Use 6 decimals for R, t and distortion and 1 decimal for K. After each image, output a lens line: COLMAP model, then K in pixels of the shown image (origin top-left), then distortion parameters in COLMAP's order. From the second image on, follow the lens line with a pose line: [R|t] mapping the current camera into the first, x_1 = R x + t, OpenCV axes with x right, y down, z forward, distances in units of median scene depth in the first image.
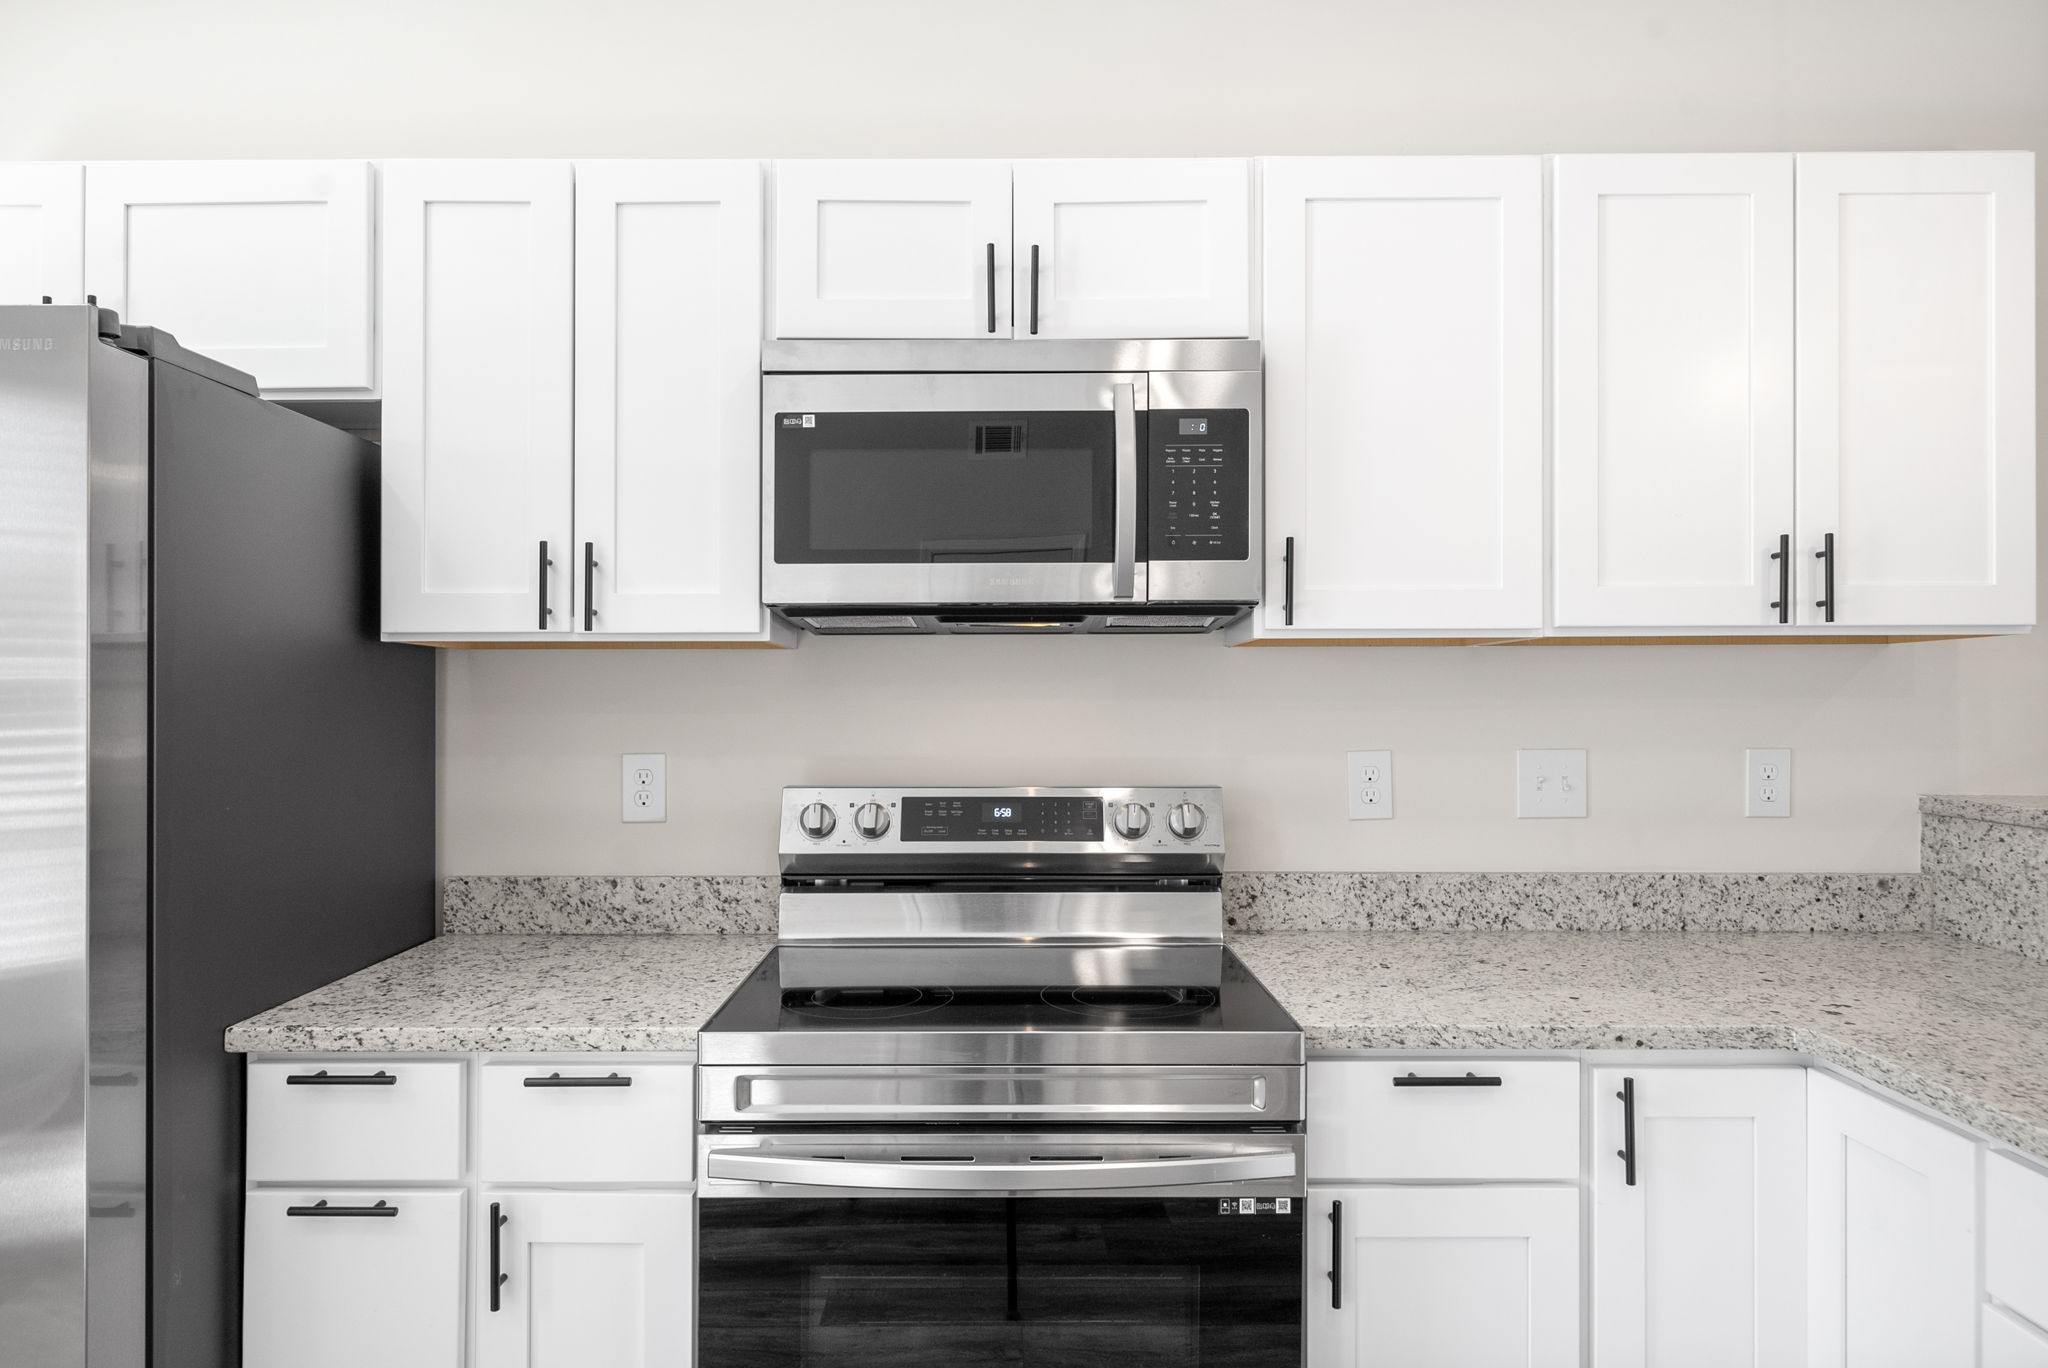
lens RADIAL K [[1227.1, 0, 1015.0], [0, 1227.1, 691.1], [0, 0, 1]] dist [0.007321, -0.000211]
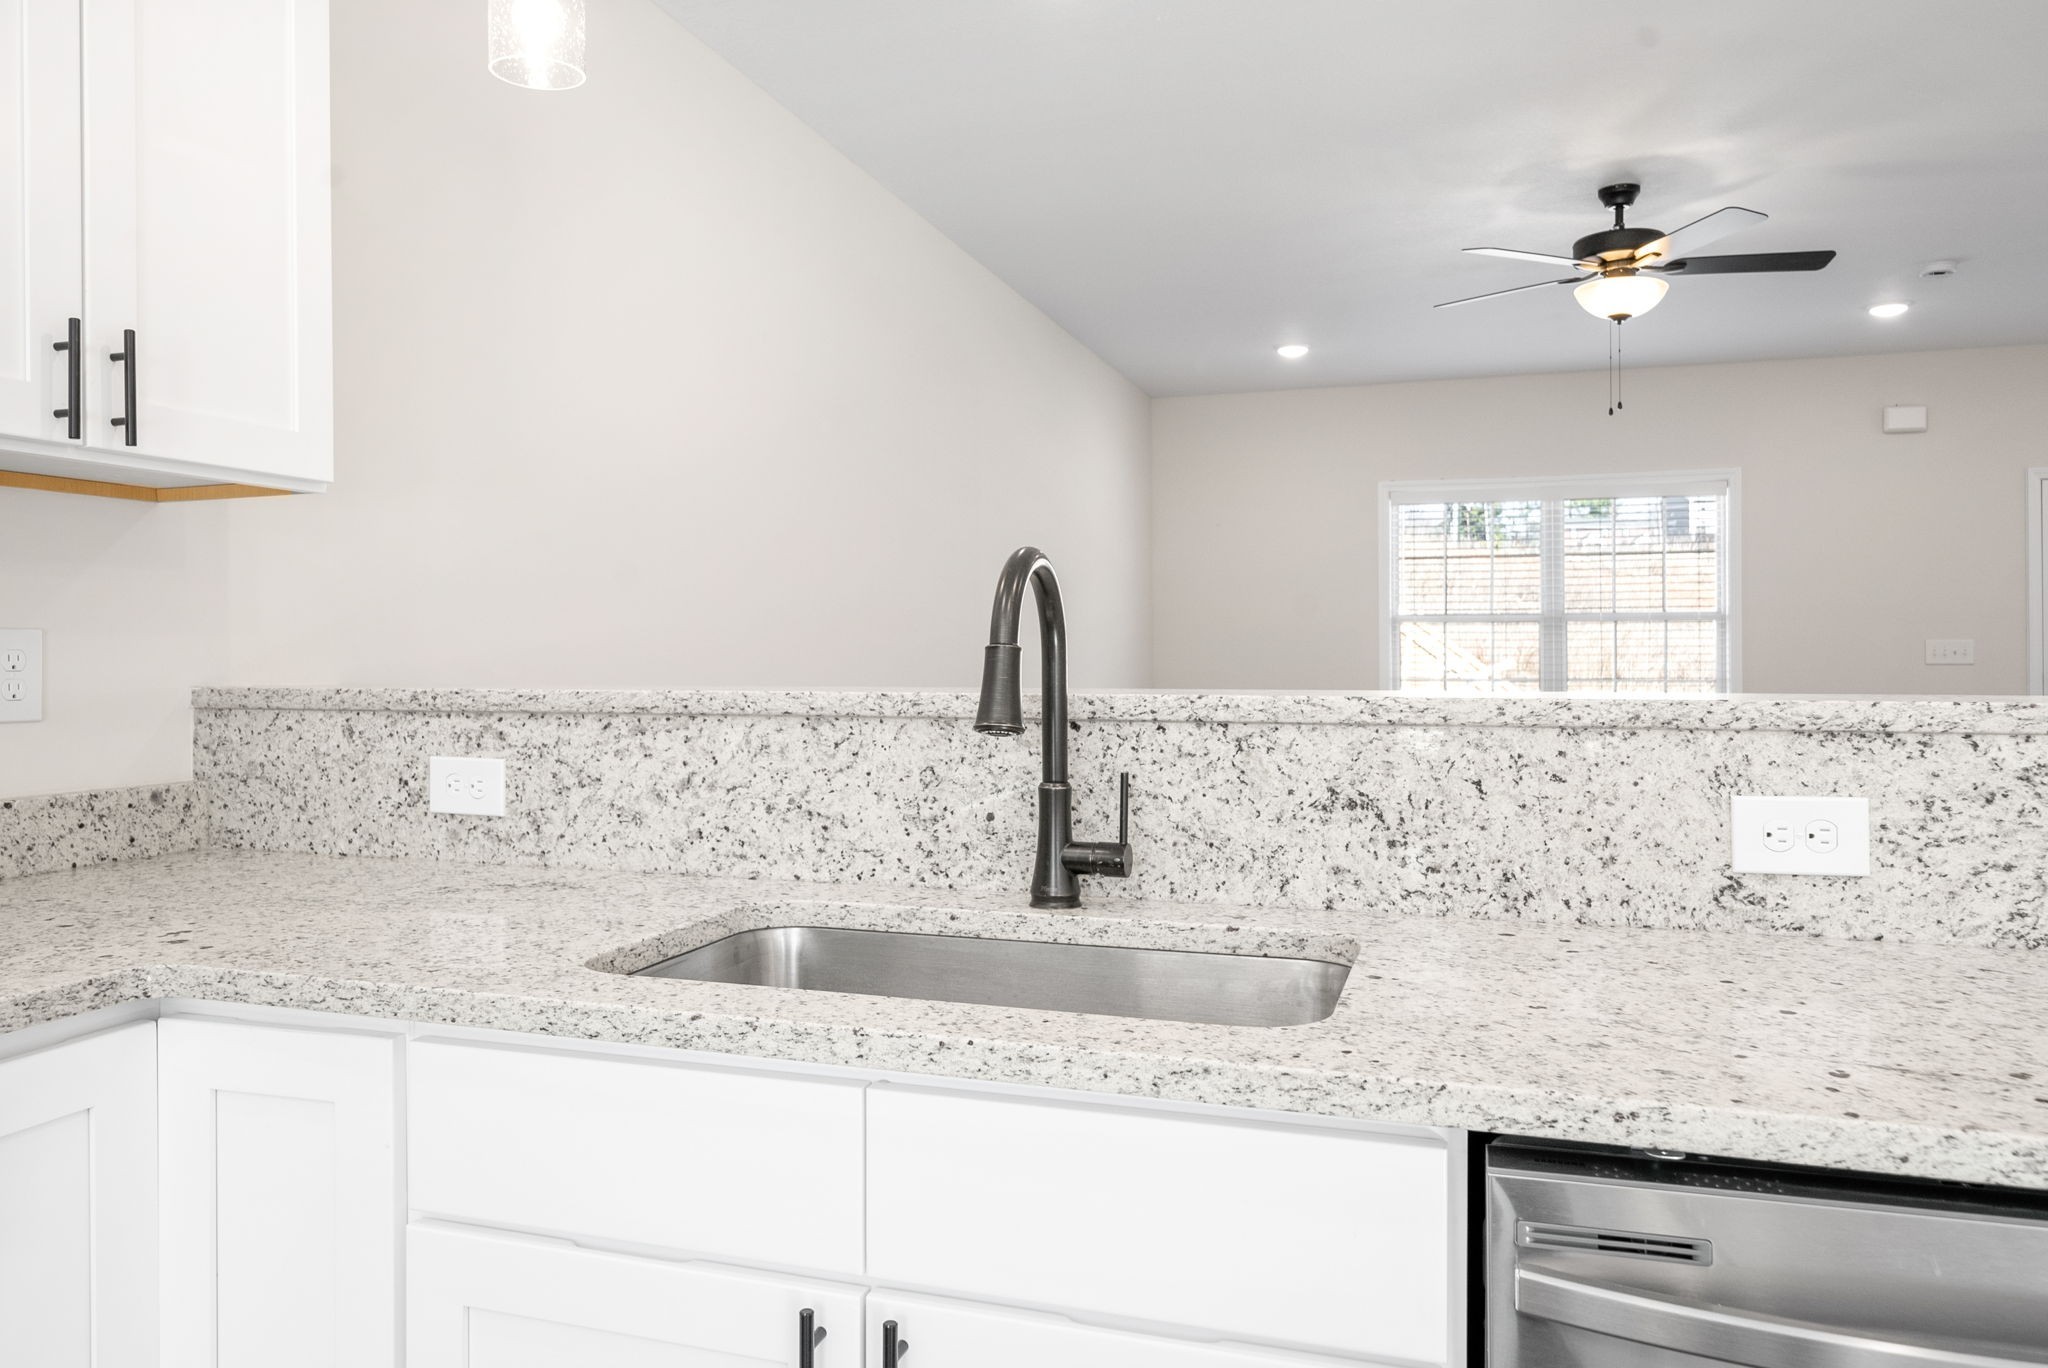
lens RADIAL K [[1410.1, 0, 1016.2], [0, 1410.1, 667.7], [0, 0, 1]] dist [-0.005401, 0.000330]
pose [[0.306740, -0.007168, 0.951766, -0.000921], [-0.004735, 0.999948, 0.009057, 0.065316], [-0.951781, -0.007285, 0.306691, 0.193271]]
